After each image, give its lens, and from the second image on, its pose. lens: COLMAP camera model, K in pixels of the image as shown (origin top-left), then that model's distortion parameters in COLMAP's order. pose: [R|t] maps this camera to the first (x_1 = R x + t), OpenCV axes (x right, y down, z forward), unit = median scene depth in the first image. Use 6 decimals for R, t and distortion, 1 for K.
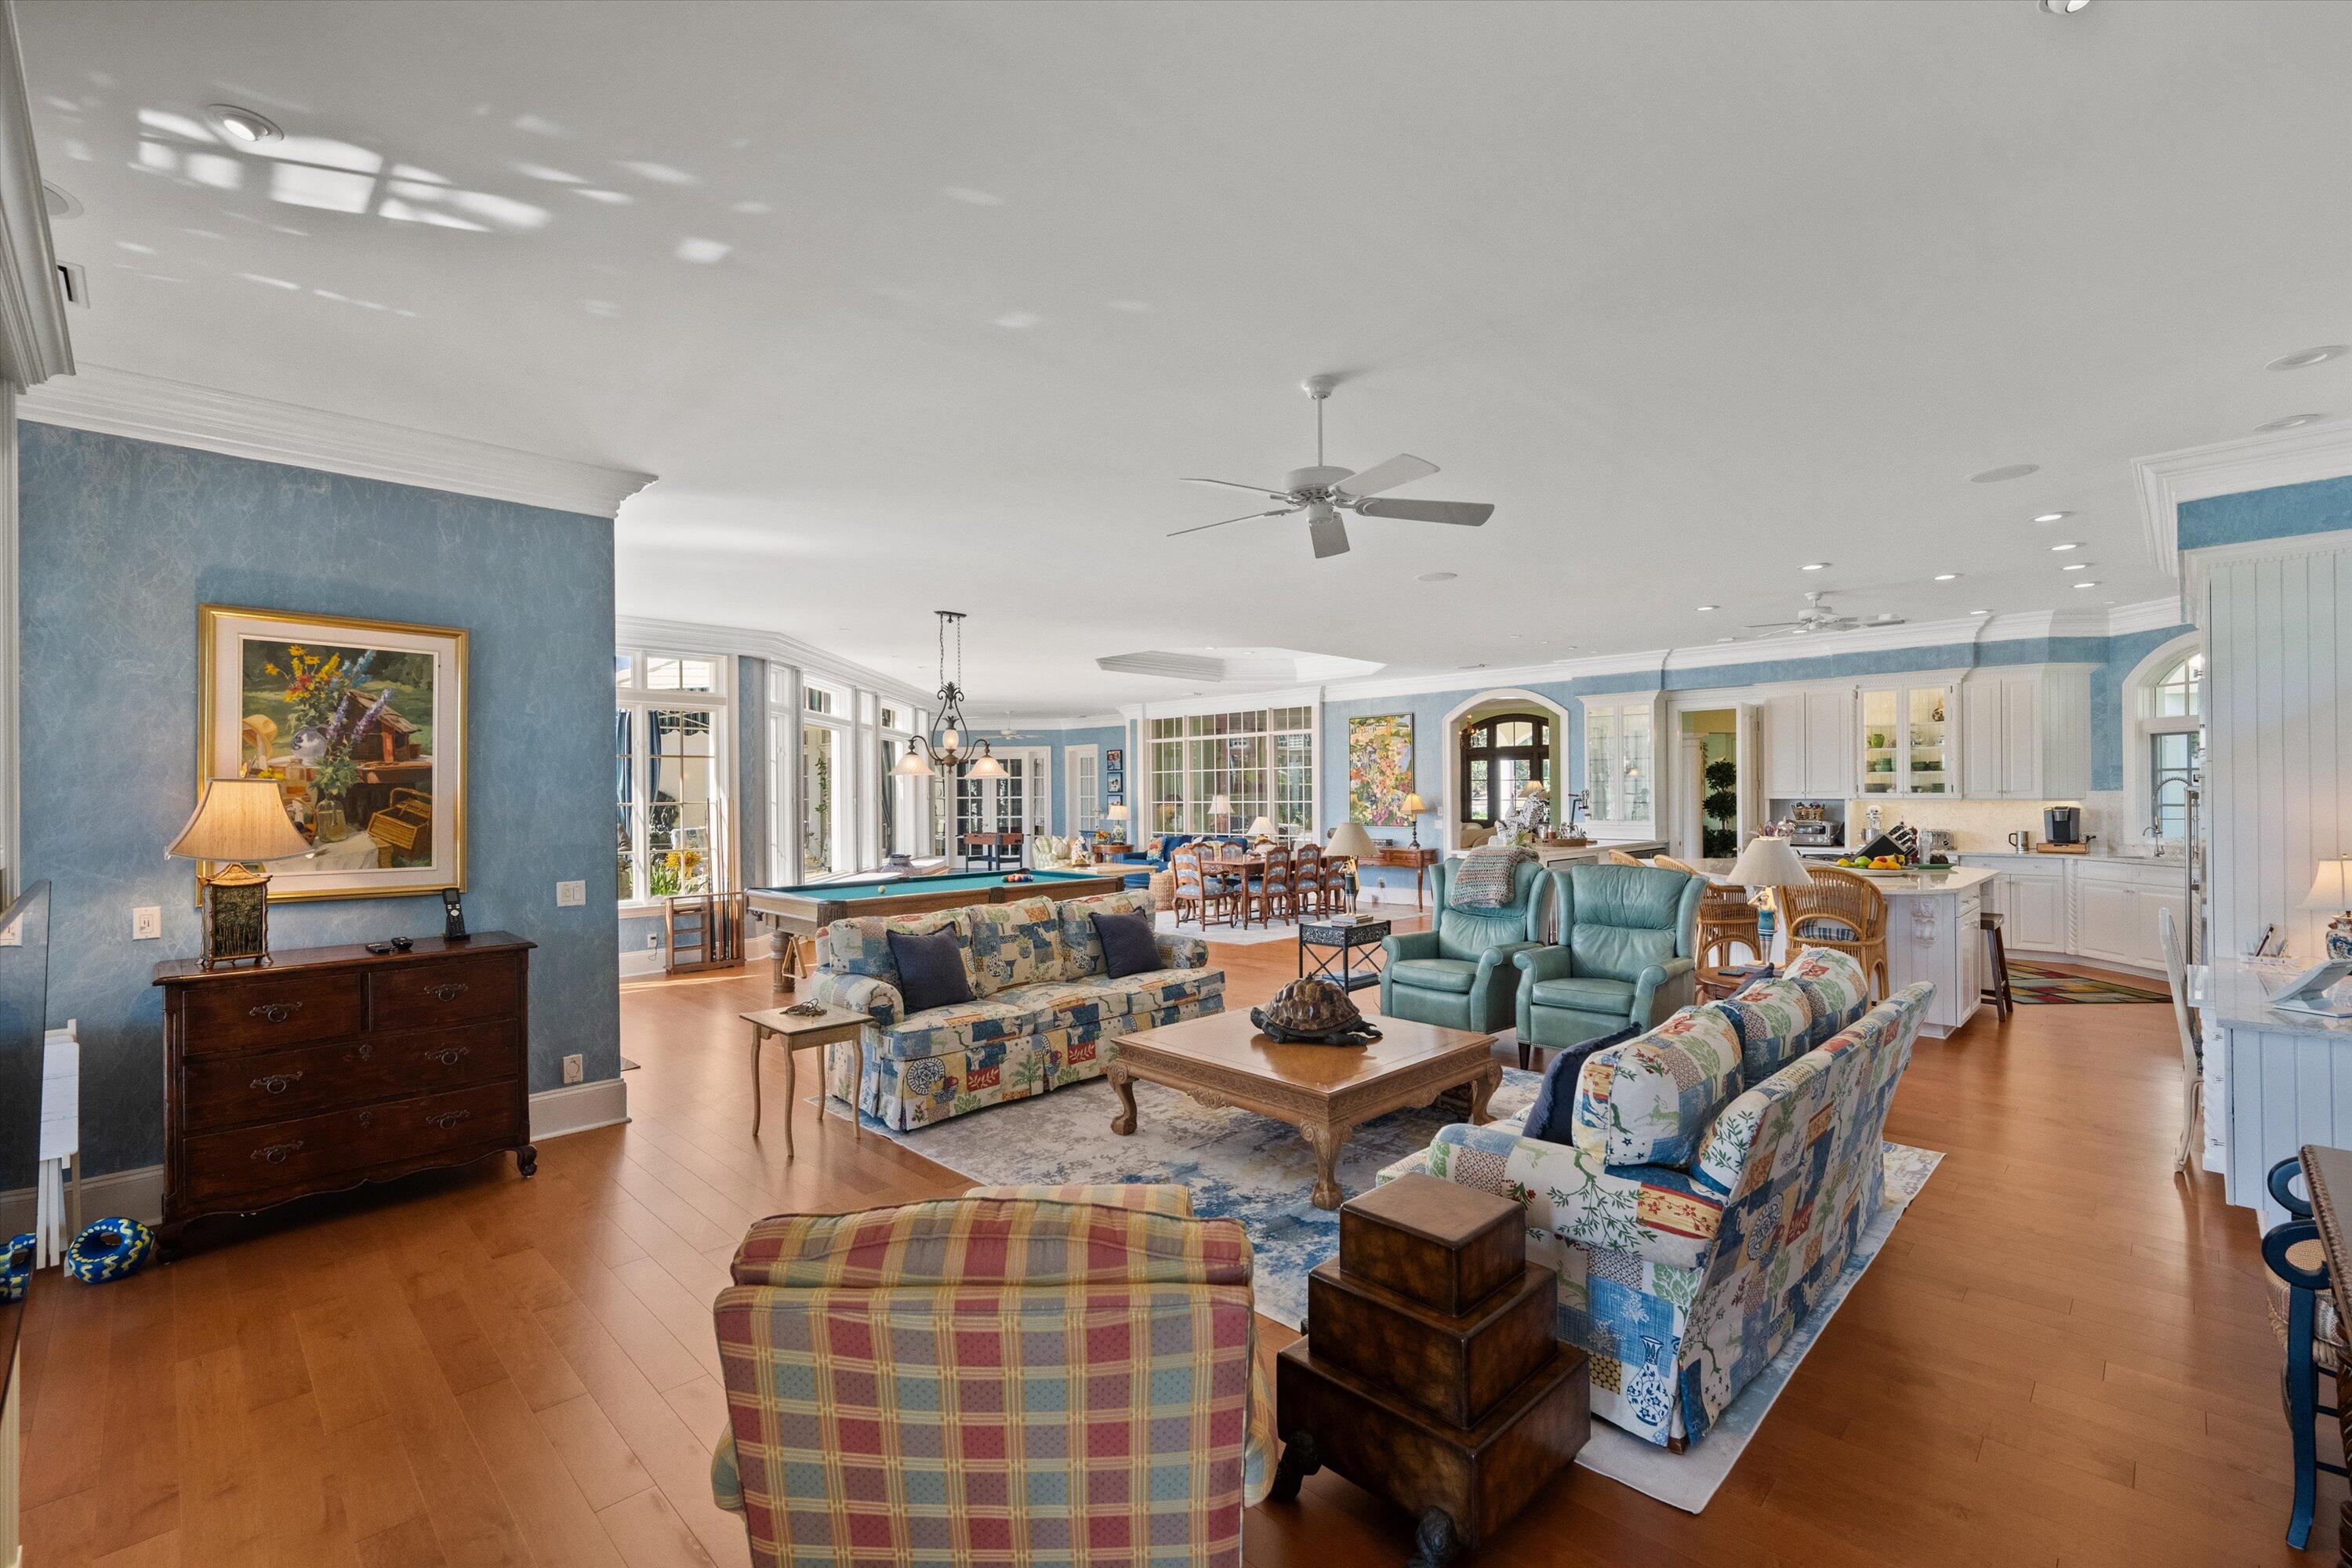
lens RADIAL K [[1019.3, 0, 1178.7], [0, 1019.3, 791.0], [0, 0, 1]] dist [0.003229, -0.000147]
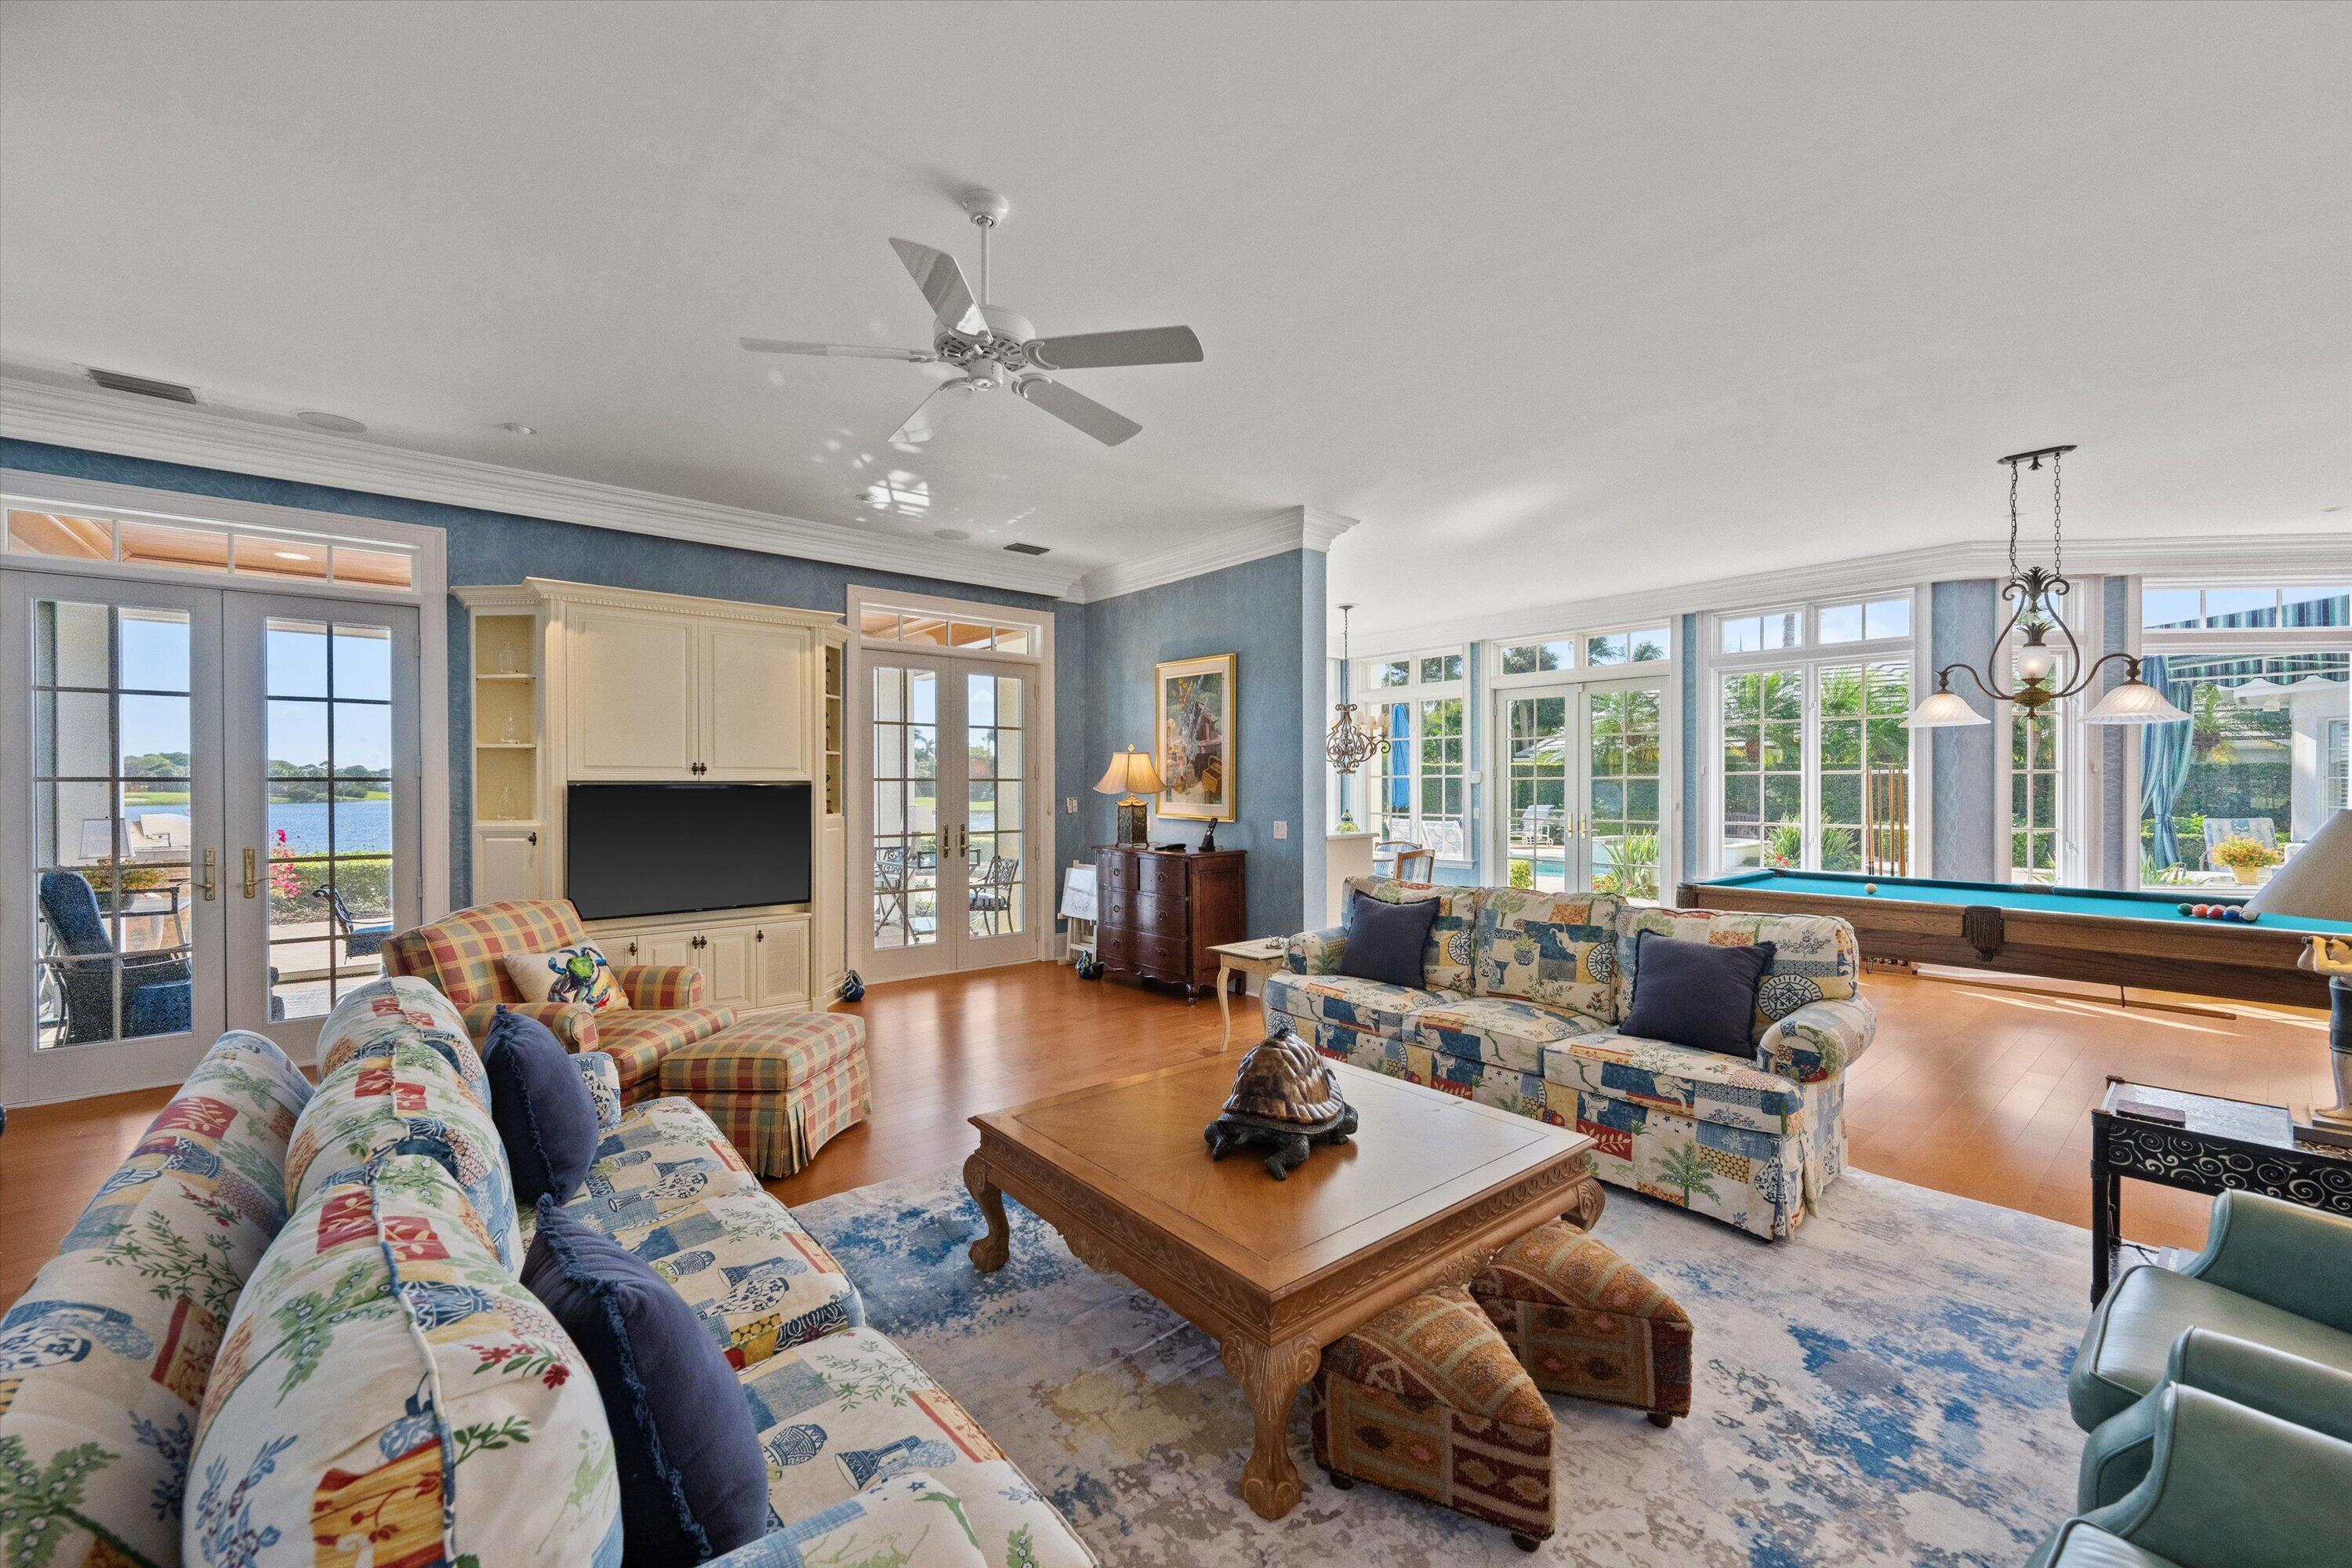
lens RADIAL K [[939.8, 0, 1182.4], [0, 939.8, 785.0], [0, 0, 1]] dist [0.004093, 0.000636]
pose [[-0.085504, 0.009885, -0.996289, 0.741309], [0.005084, 0.999942, 0.009485, 0.029308], [0.996325, -0.004254, -0.085550, 1.058702]]
